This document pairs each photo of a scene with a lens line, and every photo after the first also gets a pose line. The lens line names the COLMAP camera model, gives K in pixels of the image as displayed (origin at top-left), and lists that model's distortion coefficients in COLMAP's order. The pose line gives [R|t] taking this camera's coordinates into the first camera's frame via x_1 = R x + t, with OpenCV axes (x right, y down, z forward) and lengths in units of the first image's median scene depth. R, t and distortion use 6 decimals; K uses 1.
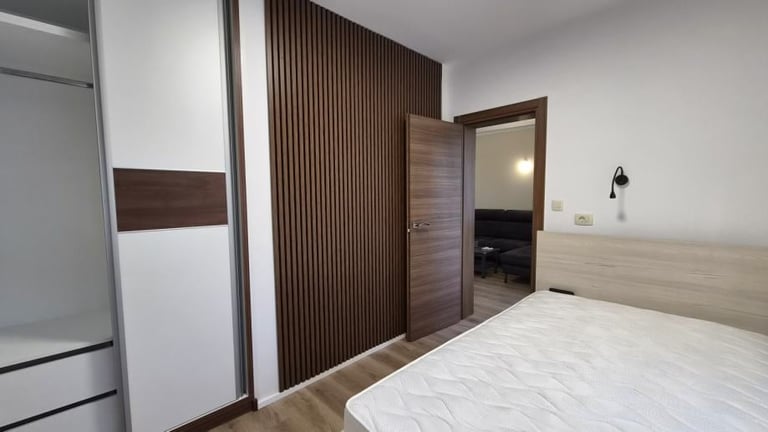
lens RADIAL K [[314.4, 0, 381.7], [0, 314.4, 218.2], [0, 0, 1]] dist [0.000203, 0.000041]
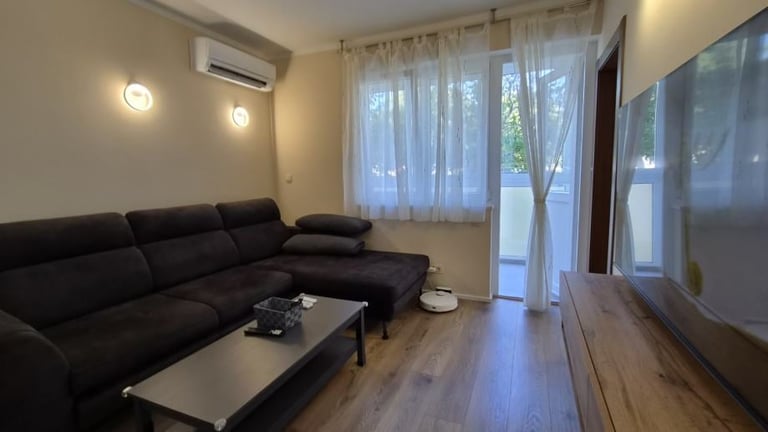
lens RADIAL K [[323.5, 0, 392.4], [0, 323.5, 208.5], [0, 0, 1]] dist [0.001278, 0.000042]
pose [[-0.391823, -0.075464, 0.916941, -0.059762], [0.089777, 0.988738, 0.119736, -0.050601], [-0.915650, 0.129236, -0.380635, 0.937959]]
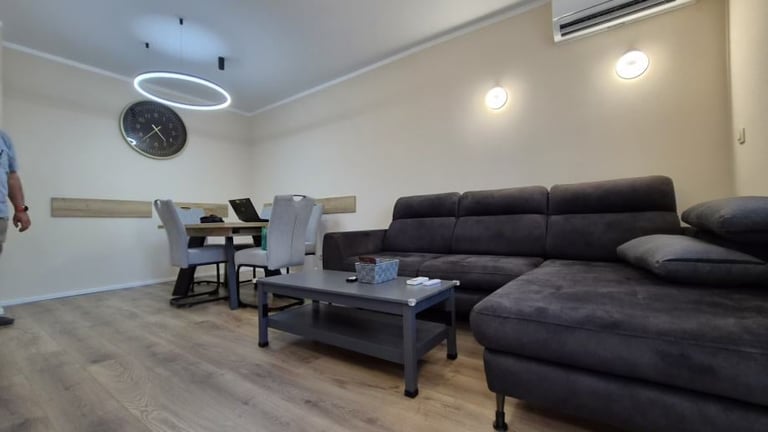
lens RADIAL K [[316.4, 0, 385.3], [0, 316.4, 219.4], [0, 0, 1]] dist [0.000074, 0.003544]
pose [[0.982679, -0.010045, 0.185045, 0.214882], [0.025957, 0.996147, -0.083767, 0.054224], [-0.183491, 0.087119, 0.979153, 0.619799]]
